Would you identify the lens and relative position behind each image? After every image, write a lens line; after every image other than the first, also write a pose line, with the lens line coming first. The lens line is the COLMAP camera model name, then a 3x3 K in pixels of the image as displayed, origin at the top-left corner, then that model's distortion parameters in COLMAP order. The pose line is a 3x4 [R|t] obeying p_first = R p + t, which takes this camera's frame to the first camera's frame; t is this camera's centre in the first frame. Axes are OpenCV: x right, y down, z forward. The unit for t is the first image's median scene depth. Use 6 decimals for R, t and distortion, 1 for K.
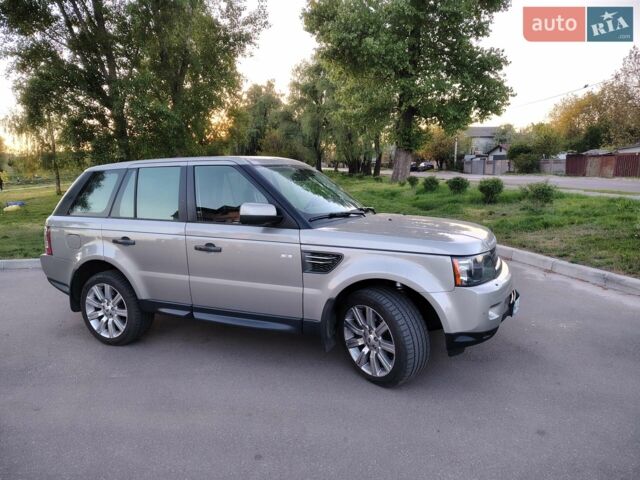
lens RADIAL K [[425.9, 0, 317.3], [0, 425.9, 241.0], [0, 0, 1]] dist [0.036516, -0.001368]
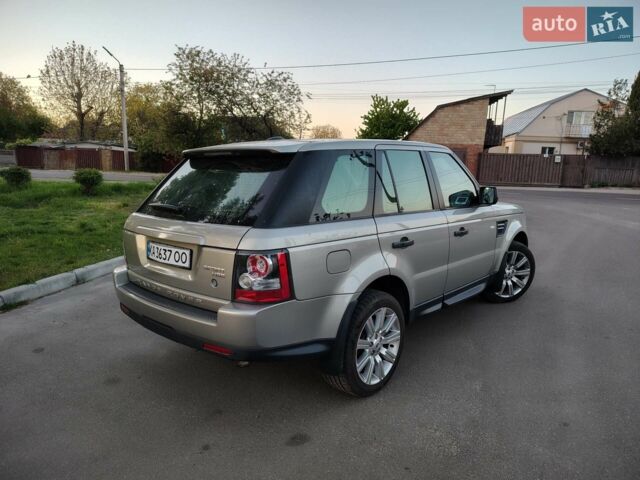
lens RADIAL K [[435.1, 0, 314.4], [0, 435.1, 239.4], [0, 0, 1]] dist [0.047443, -0.054011]
pose [[0.338346, -0.133414, 0.931516, -1.276684], [0.125627, 0.987442, 0.095794, -0.105341], [-0.932599, 0.084612, 0.350857, 0.891311]]
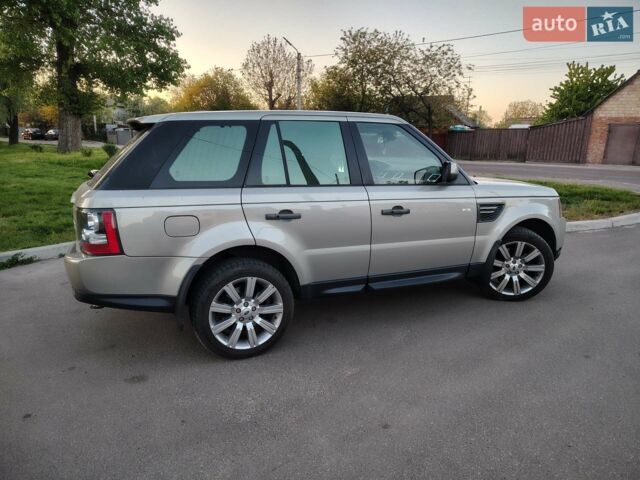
lens RADIAL K [[435.1, 0, 314.4], [0, 435.1, 239.4], [0, 0, 1]] dist [0.047443, -0.054011]
pose [[0.683765, -0.128694, 0.718264, -1.006205], [0.089686, 0.991684, 0.092305, -0.025036], [-0.724170, 0.001303, 0.689620, 0.426988]]
